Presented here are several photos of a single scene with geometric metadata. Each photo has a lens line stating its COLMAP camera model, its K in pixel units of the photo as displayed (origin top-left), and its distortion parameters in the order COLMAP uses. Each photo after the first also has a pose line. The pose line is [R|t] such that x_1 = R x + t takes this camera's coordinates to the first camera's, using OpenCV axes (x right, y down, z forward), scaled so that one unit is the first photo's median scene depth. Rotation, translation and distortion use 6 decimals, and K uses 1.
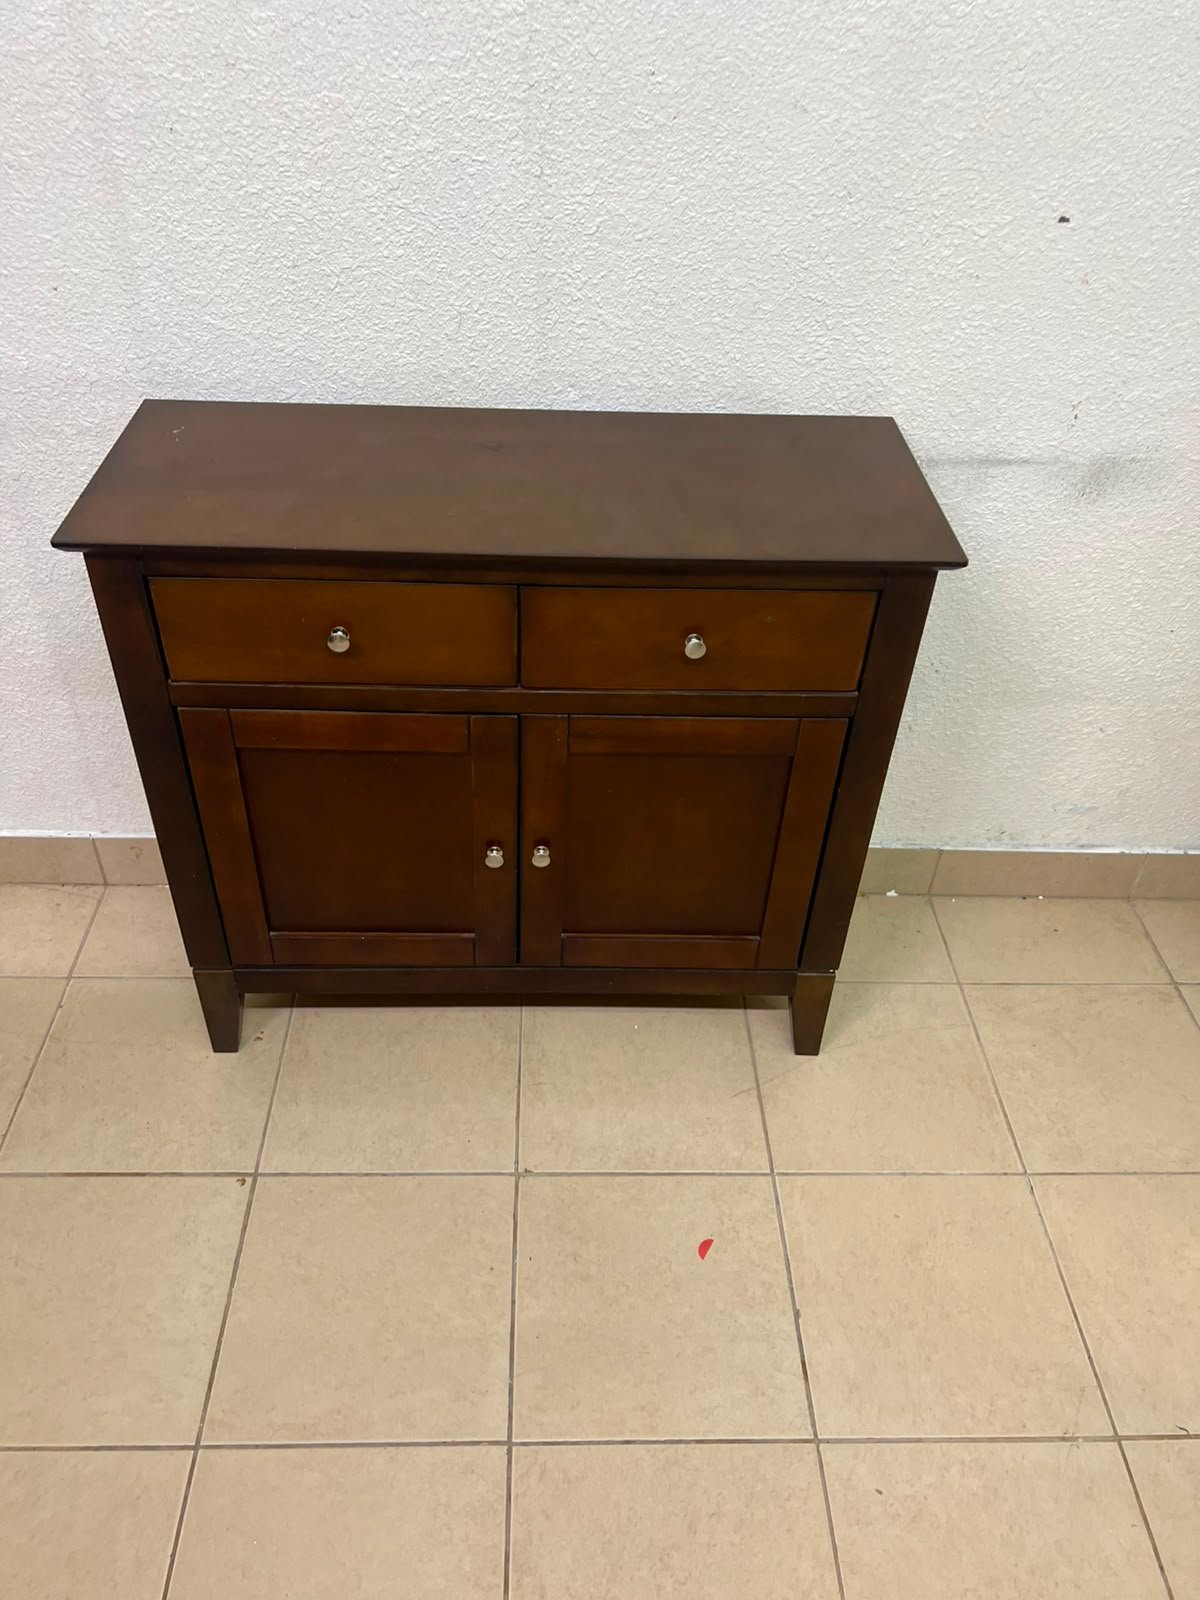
lens RADIAL K [[1217.1, 0, 588.4], [0, 1217.1, 804.8], [0, 0, 1]] dist [0.035634, -0.039517]
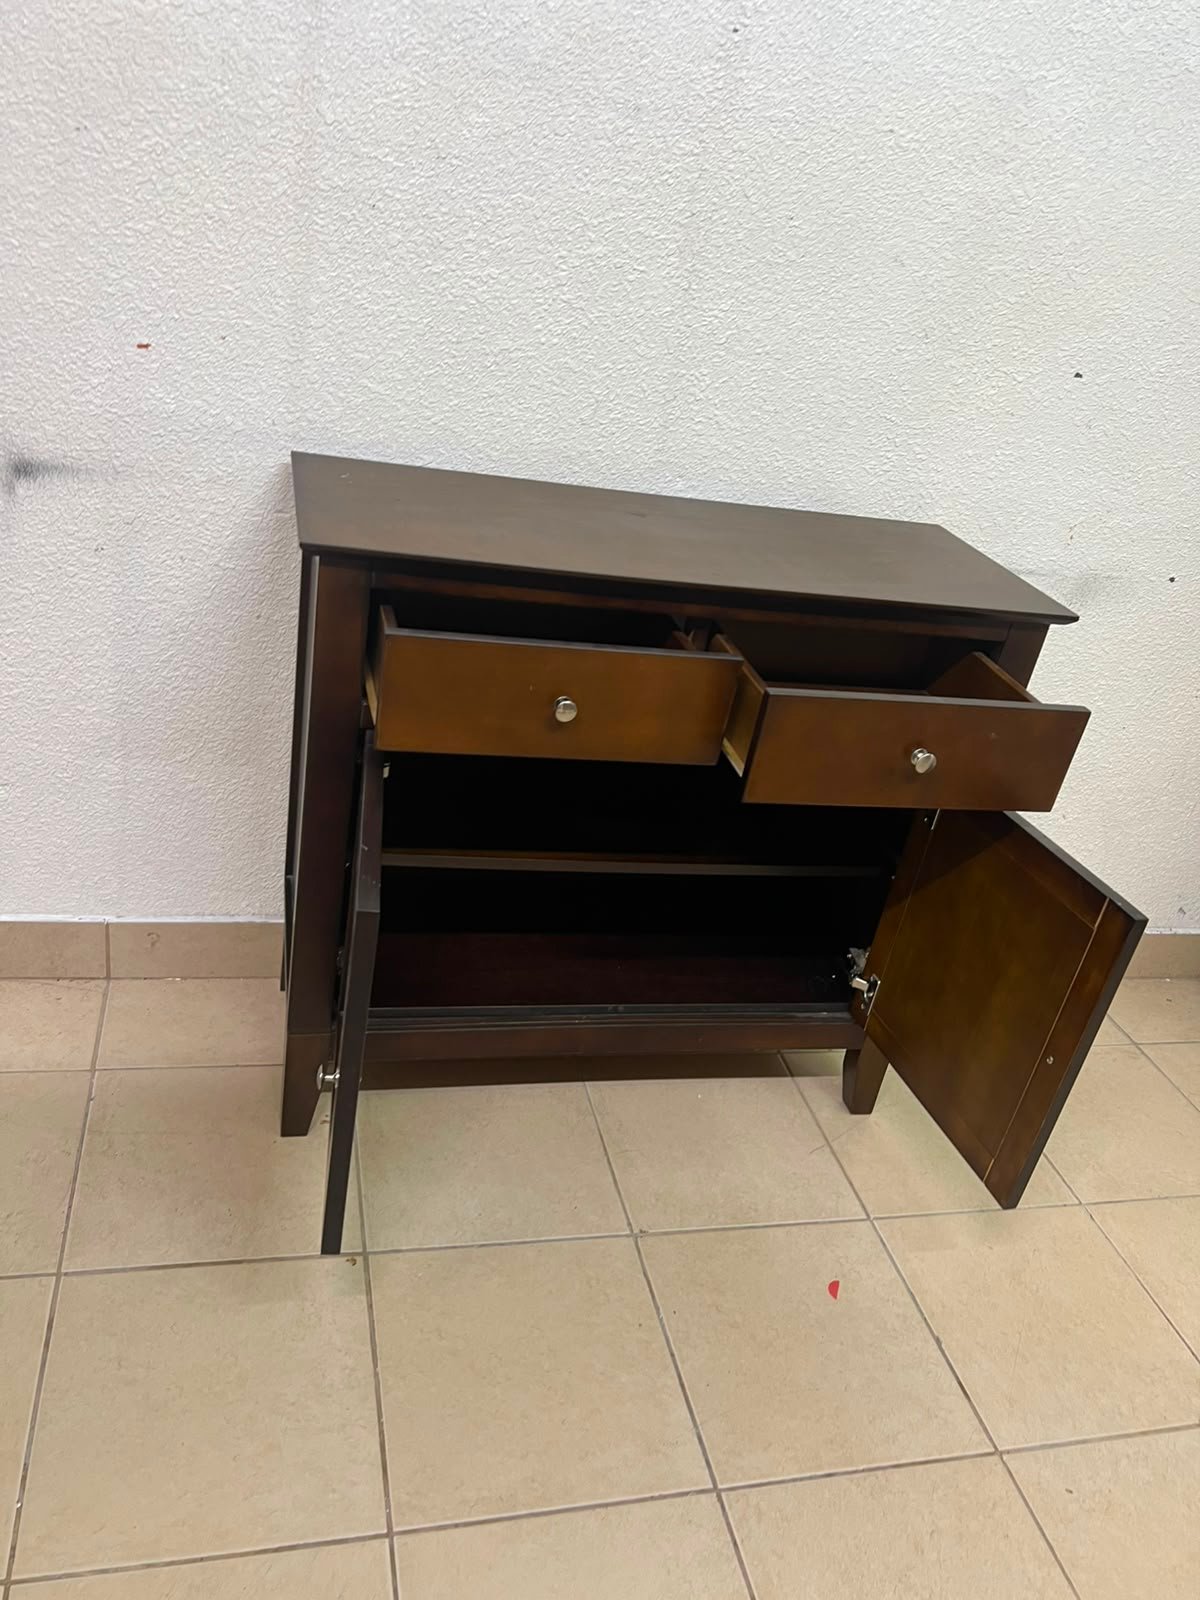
lens RADIAL K [[1217.1, 0, 595.7], [0, 1217.1, 799.1], [0, 0, 1]] dist [0.035634, -0.039517]
pose [[0.968118, 0.018705, 0.249797, -0.380071], [0.028301, 0.982656, -0.183266, 0.155862], [-0.248892, 0.184493, 0.950797, 0.017513]]
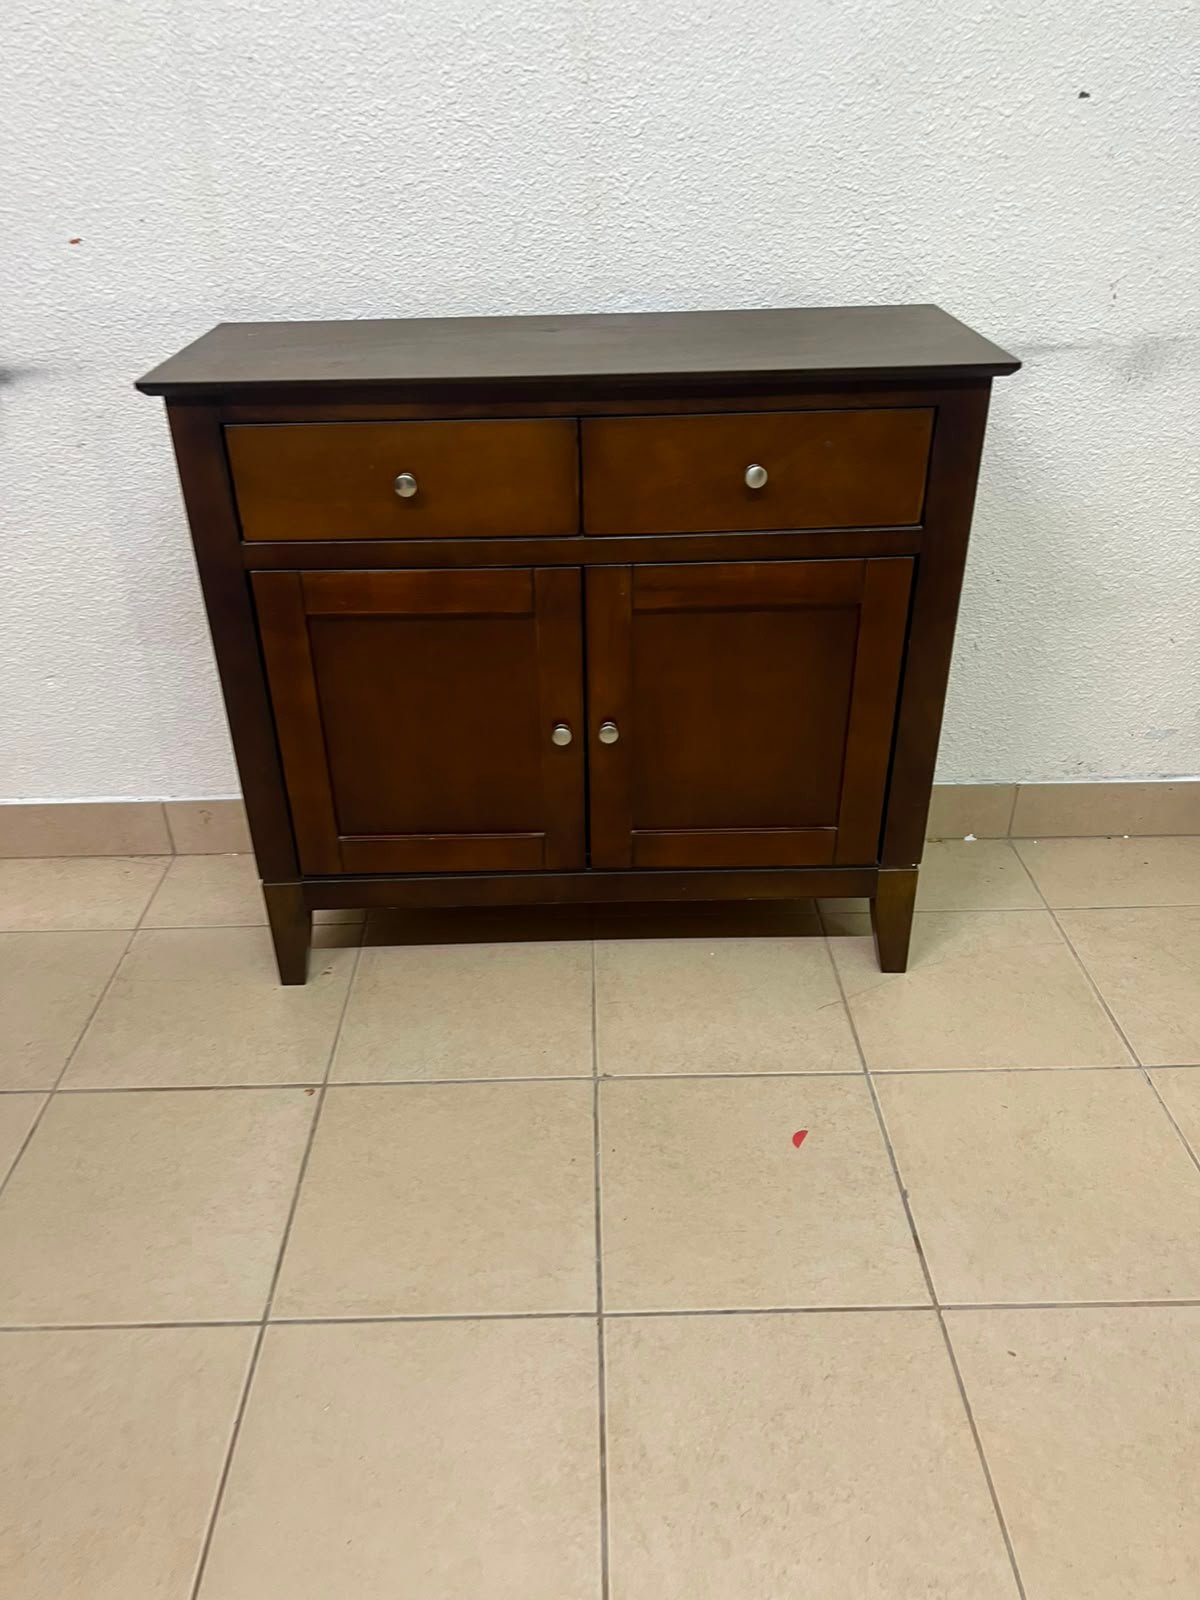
lens RADIAL K [[1217.1, 0, 586.0], [0, 1217.1, 807.4], [0, 0, 1]] dist [0.035634, -0.039517]
pose [[0.998257, -0.040510, -0.042911, -0.018689], [0.033320, 0.987083, -0.156705, 0.271786], [0.048704, 0.155002, 0.986713, 0.032125]]
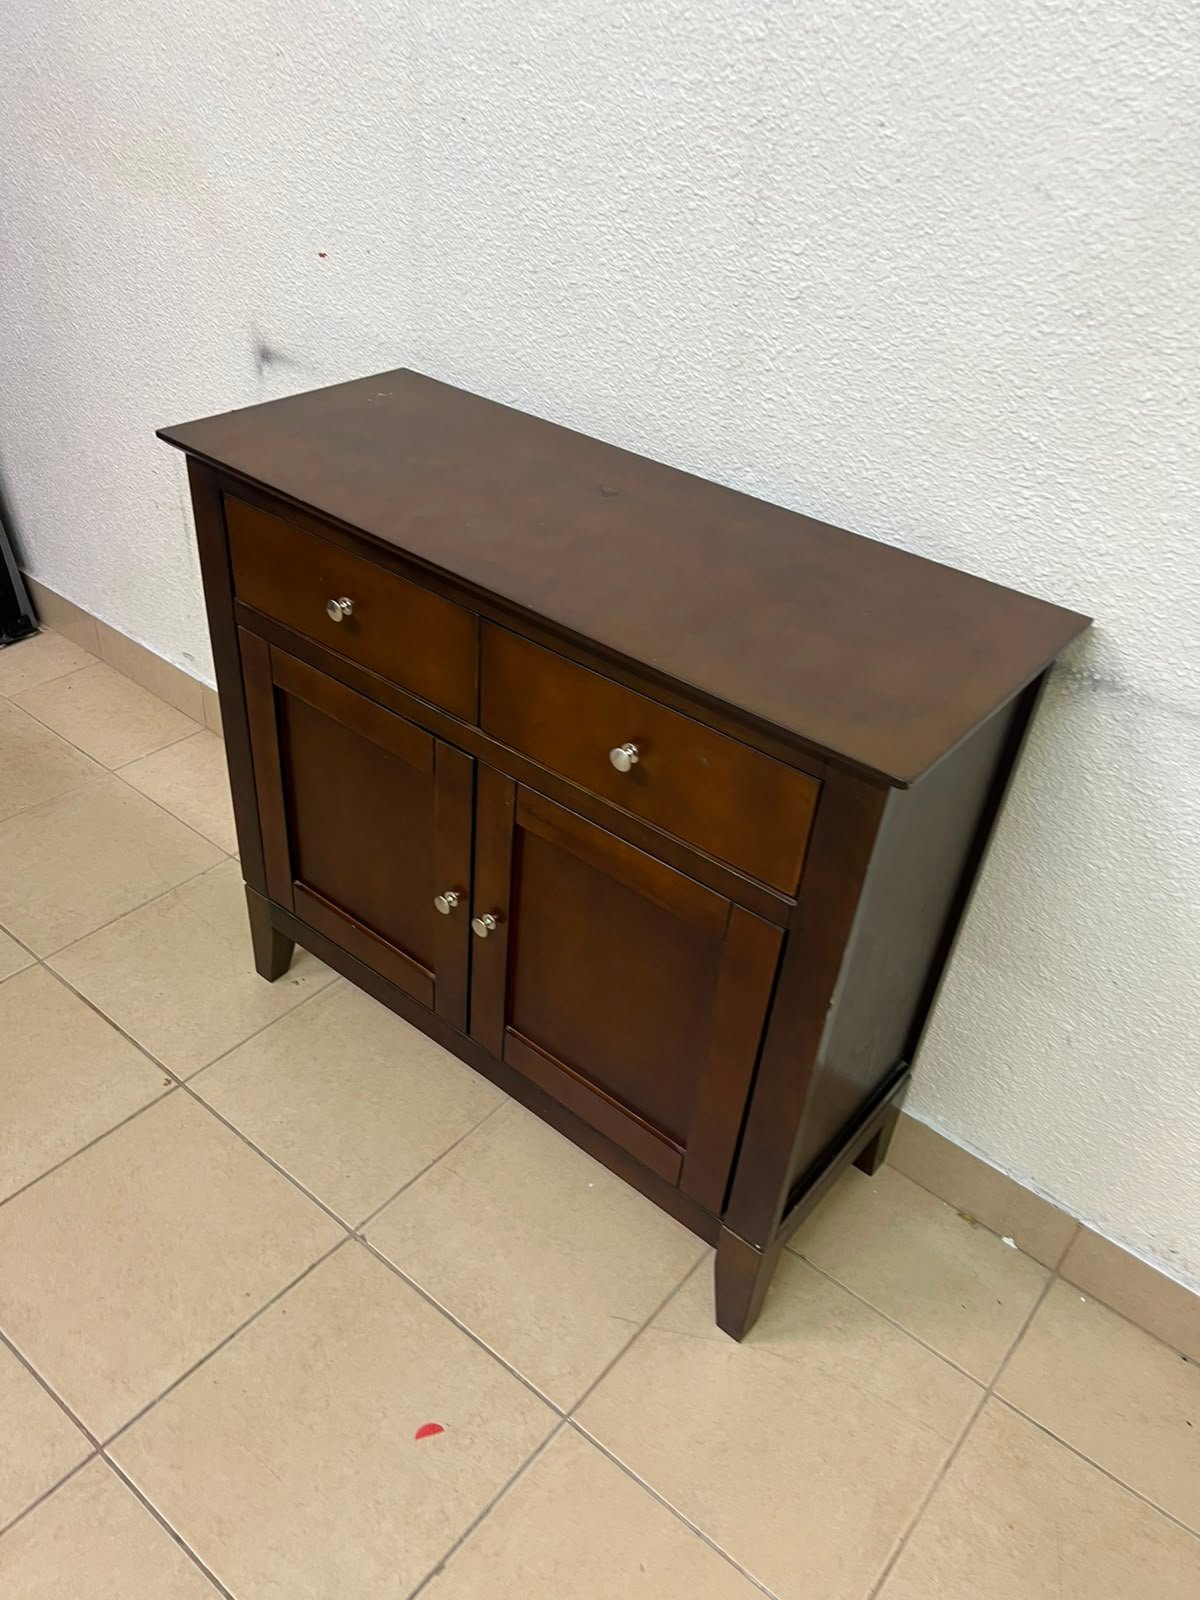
lens RADIAL K [[1217.1, 0, 603.1], [0, 1217.1, 805.4], [0, 0, 1]] dist [0.035634, -0.039517]
pose [[0.762217, 0.405646, -0.504457, 0.470281], [-0.452235, 0.891274, 0.033385, -0.112330], [0.463152, 0.202686, 0.862791, 0.257194]]
